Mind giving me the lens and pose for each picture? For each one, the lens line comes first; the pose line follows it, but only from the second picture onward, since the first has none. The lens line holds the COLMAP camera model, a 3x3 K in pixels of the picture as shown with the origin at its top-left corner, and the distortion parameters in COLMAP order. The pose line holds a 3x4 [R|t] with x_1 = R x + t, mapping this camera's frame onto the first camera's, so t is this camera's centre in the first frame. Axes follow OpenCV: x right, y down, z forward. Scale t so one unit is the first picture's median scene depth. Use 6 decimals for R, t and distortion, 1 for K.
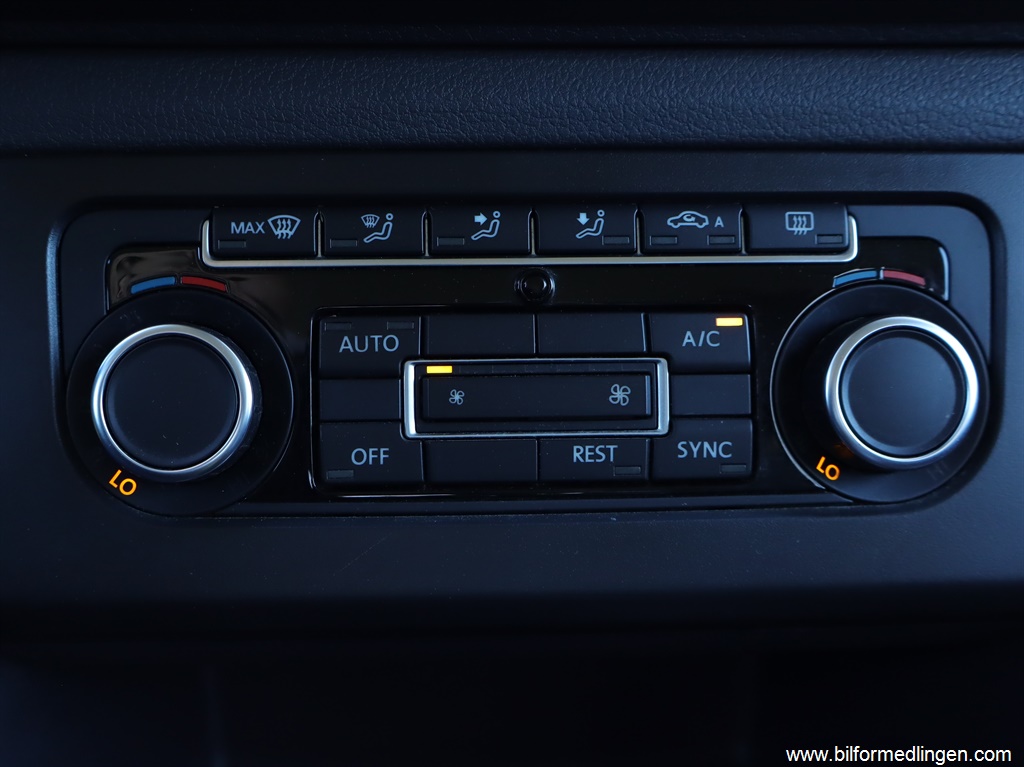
lens RADIAL K [[978.2, 0, 511.8], [0, 978.2, 379.7], [0, 0, 1]] dist [-0.007556, 0.000000]
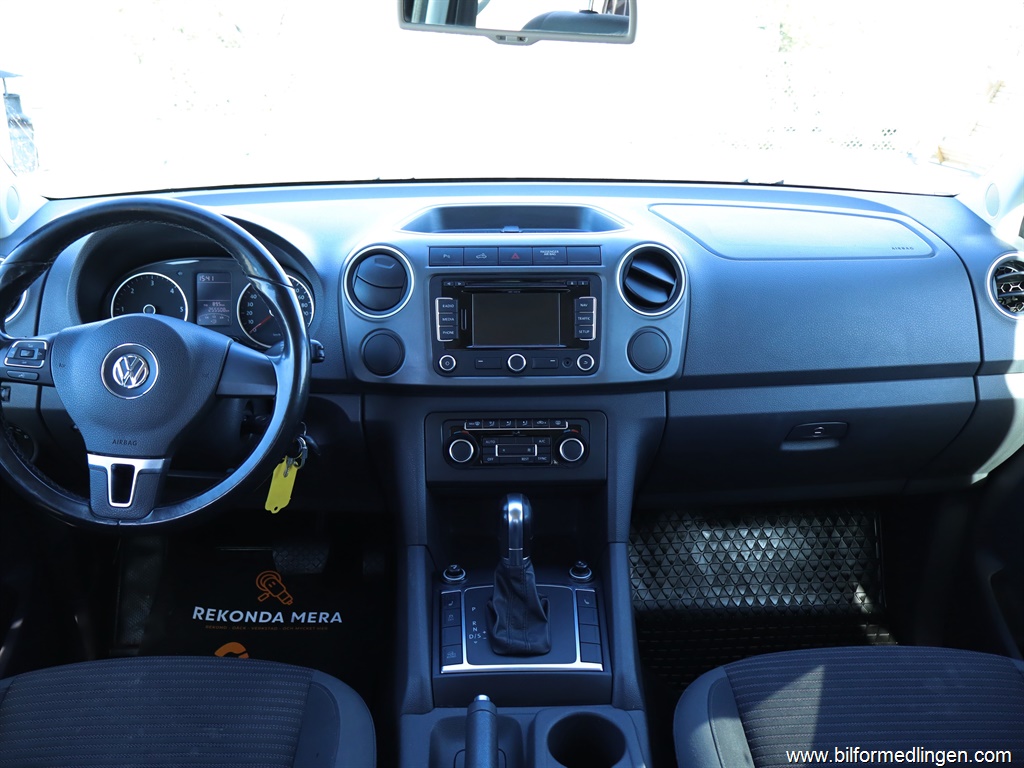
lens RADIAL K [[978.2, 0, 512.2], [0, 978.2, 385.1], [0, 0, 1]] dist [-0.007556, 0.000000]
pose [[0.999997, 0.002272, -0.000379, -0.001728], [-0.002283, 0.999525, -0.030730, -0.212221], [0.000309, 0.030730, 0.999528, -5.431912]]
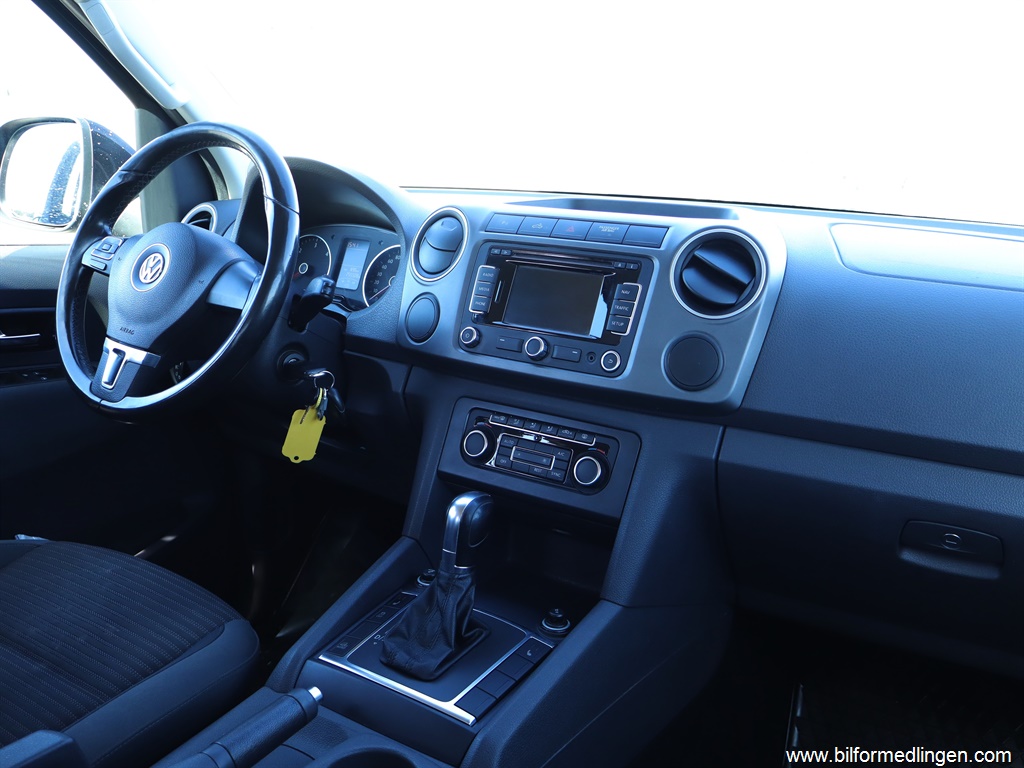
lens RADIAL K [[978.2, 0, 510.0], [0, 978.2, 385.4], [0, 0, 1]] dist [-0.007556, 0.000000]
pose [[0.809896, 0.167278, -0.562215, 2.868637], [-0.269448, 0.957461, -0.103274, 0.222739], [0.521024, 0.235129, 0.820517, -3.551333]]
